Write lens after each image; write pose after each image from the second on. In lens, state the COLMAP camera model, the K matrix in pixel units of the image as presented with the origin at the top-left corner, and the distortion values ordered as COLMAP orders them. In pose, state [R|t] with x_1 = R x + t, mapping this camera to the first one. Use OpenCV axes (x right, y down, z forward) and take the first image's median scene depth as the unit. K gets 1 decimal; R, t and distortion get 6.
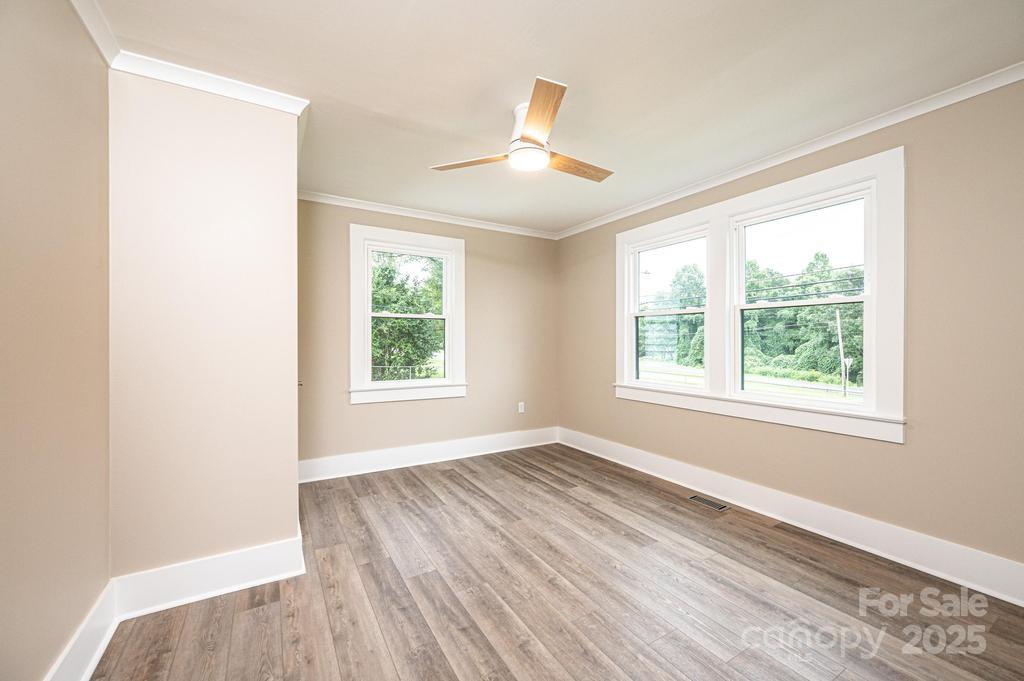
lens RADIAL K [[406.7, 0, 514.3], [0, 406.7, 337.9], [0, 0, 1]] dist [-0.000895, -0.000504]
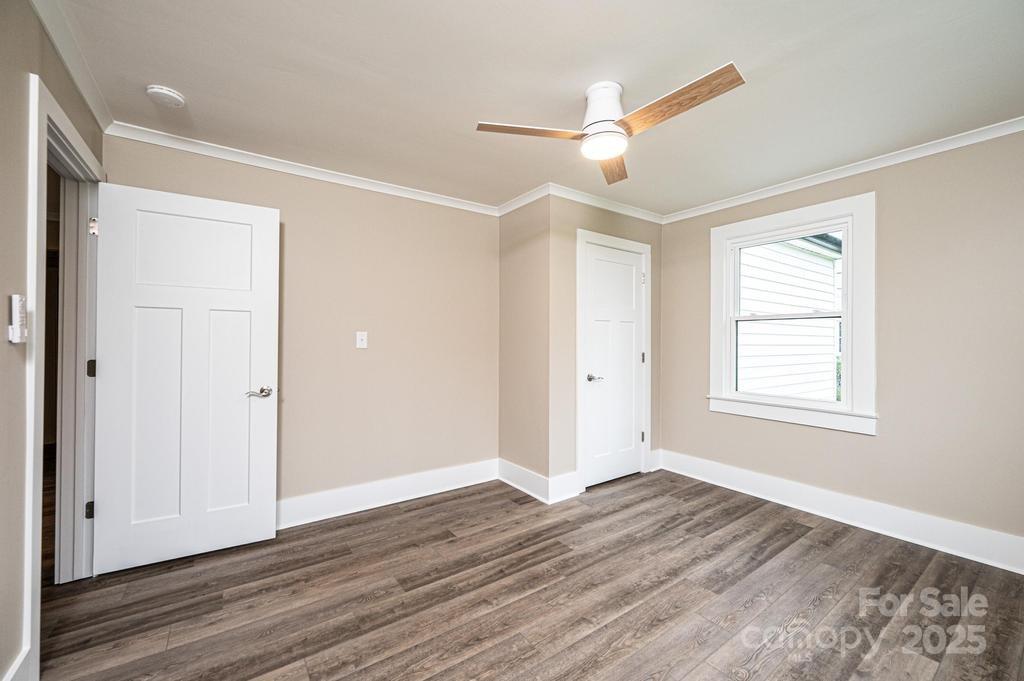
lens RADIAL K [[406.7, 0, 513.5], [0, 406.7, 342.6], [0, 0, 1]] dist [-0.000895, -0.000504]
pose [[0.076770, 0.000434, -0.997049, 0.690431], [-0.000342, 1.000000, 0.000409, -0.005882], [0.997049, 0.000309, 0.076770, 0.556327]]
